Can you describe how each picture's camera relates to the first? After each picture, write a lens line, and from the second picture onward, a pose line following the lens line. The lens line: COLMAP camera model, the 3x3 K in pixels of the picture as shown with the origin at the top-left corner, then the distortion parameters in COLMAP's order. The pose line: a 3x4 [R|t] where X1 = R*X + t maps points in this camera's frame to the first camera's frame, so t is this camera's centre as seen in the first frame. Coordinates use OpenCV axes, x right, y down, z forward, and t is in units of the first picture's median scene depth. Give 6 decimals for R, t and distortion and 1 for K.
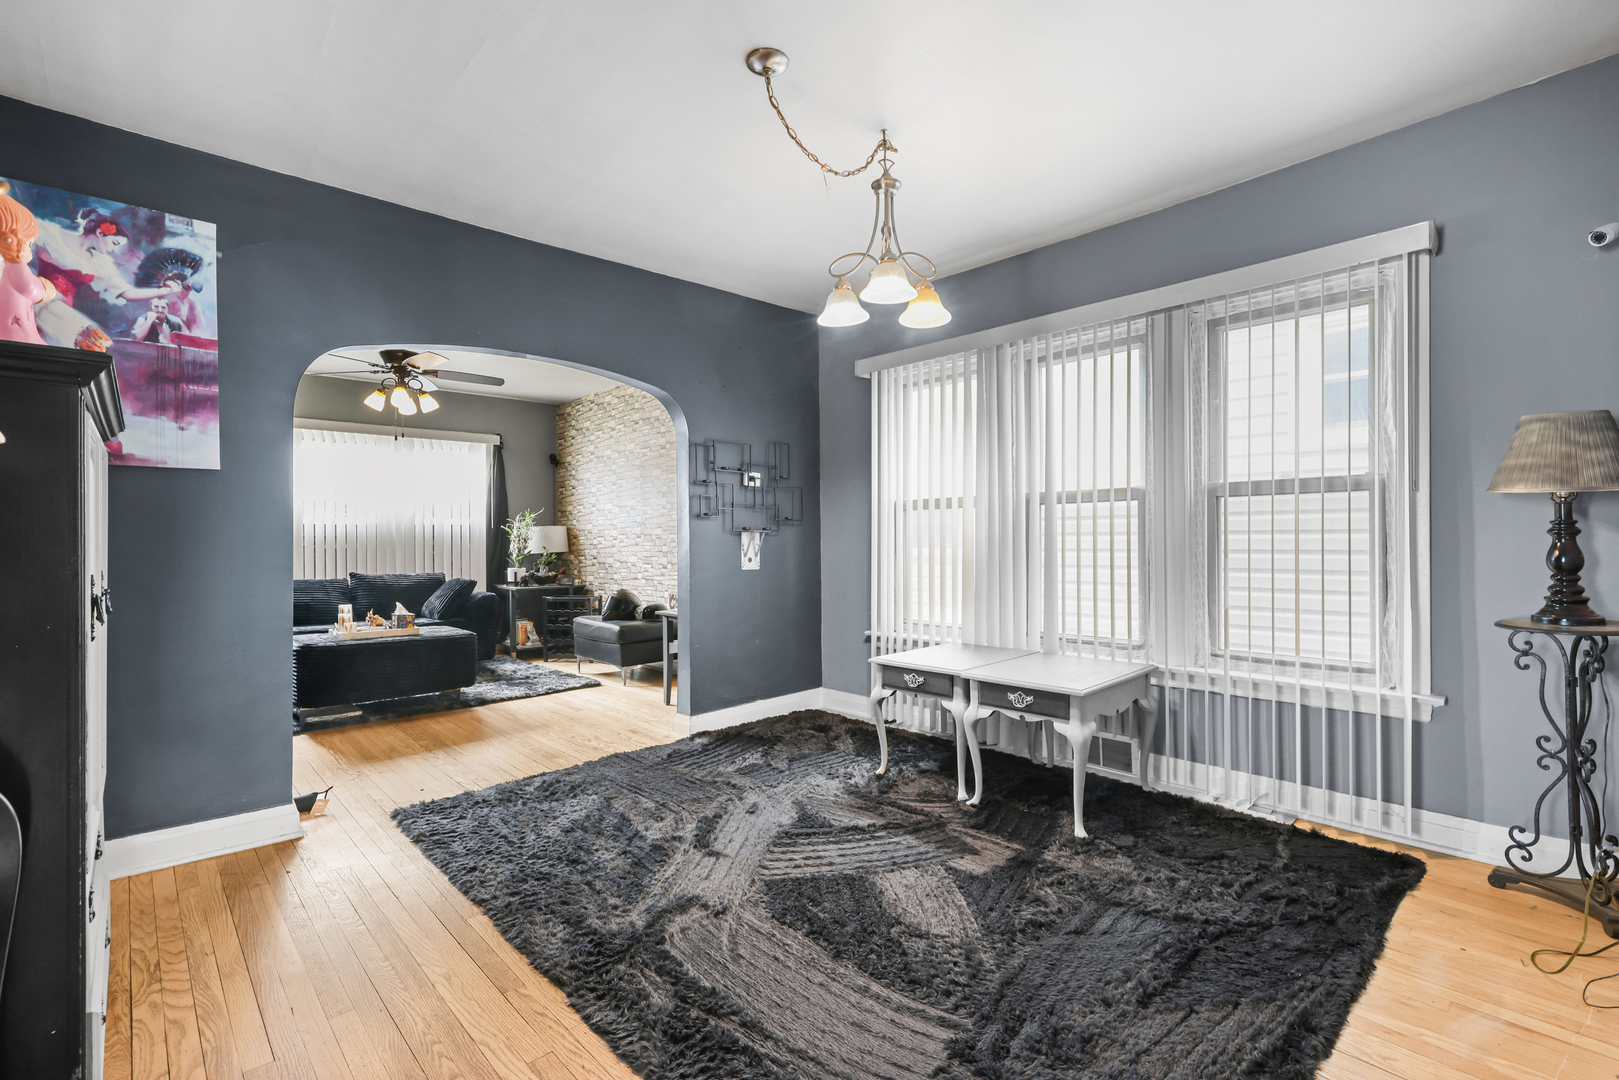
lens RADIAL K [[734.7, 0, 808.2], [0, 734.7, 543.1], [0, 0, 1]] dist [0.001621, 0.000550]
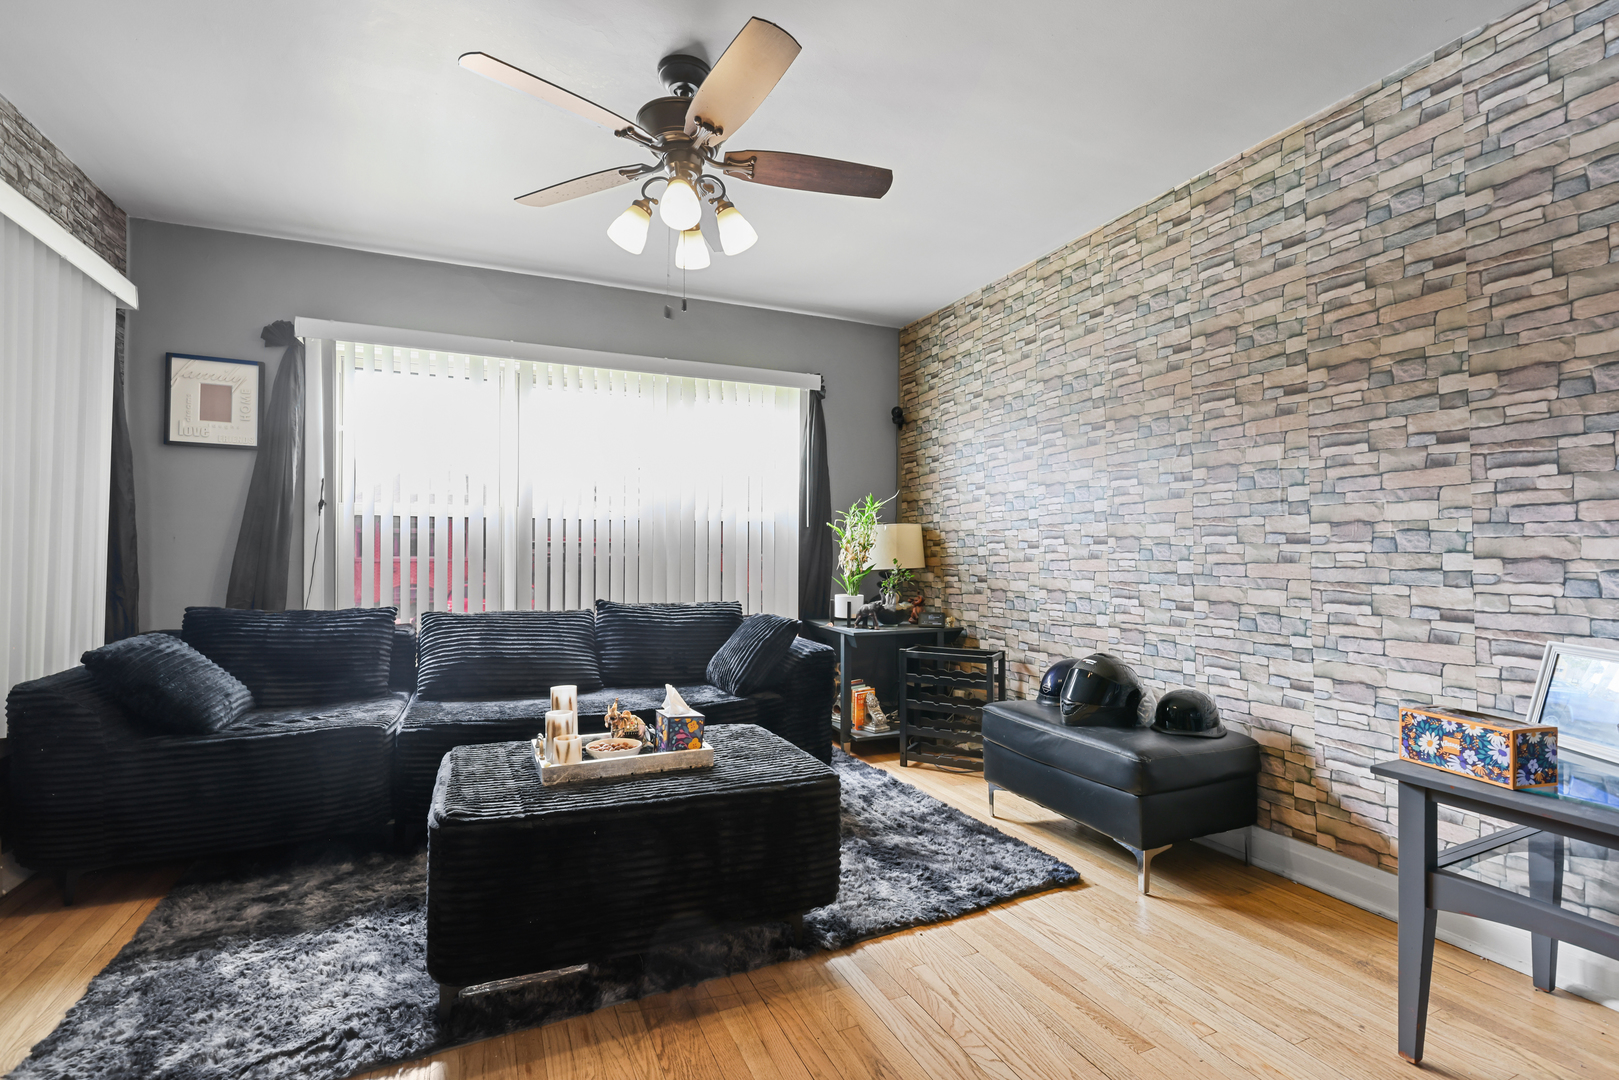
lens RADIAL K [[734.7, 0, 806.7], [0, 734.7, 548.5], [0, 0, 1]] dist [0.001621, 0.000550]
pose [[0.948812, 0.007196, -0.315761, -0.247734], [-0.009288, 0.999944, -0.005121, 0.000202], [0.315706, 0.007792, 0.948825, 0.439925]]
